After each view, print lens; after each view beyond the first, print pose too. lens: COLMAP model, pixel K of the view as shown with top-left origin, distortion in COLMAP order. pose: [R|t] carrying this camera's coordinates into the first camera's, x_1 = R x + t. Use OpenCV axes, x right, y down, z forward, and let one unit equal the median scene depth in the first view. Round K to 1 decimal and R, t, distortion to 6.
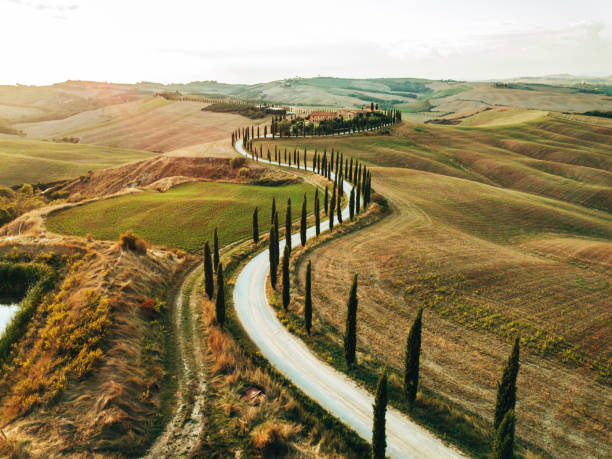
lens RADIAL K [[481.9, 0, 302.1], [0, 481.9, 231.0], [0, 0, 1]] dist [0.021877, -0.025870]
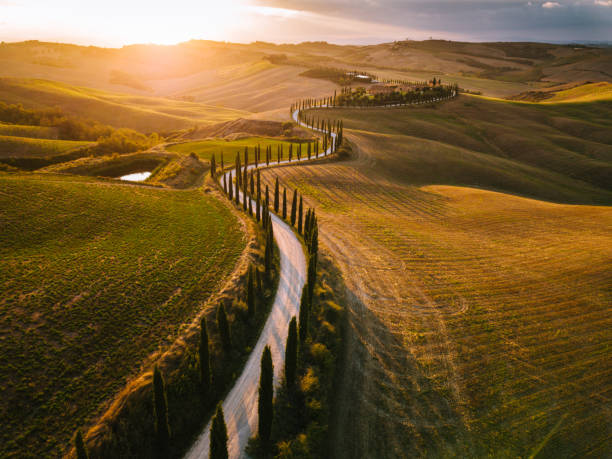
lens RADIAL K [[481.9, 0, 300.1], [0, 481.9, 236.0], [0, 0, 1]] dist [0.021877, -0.025870]
pose [[0.973579, 0.101911, -0.204348, 0.178861], [-0.084086, 0.992004, 0.094110, 0.036594], [0.212305, -0.074441, 0.974364, -0.333574]]
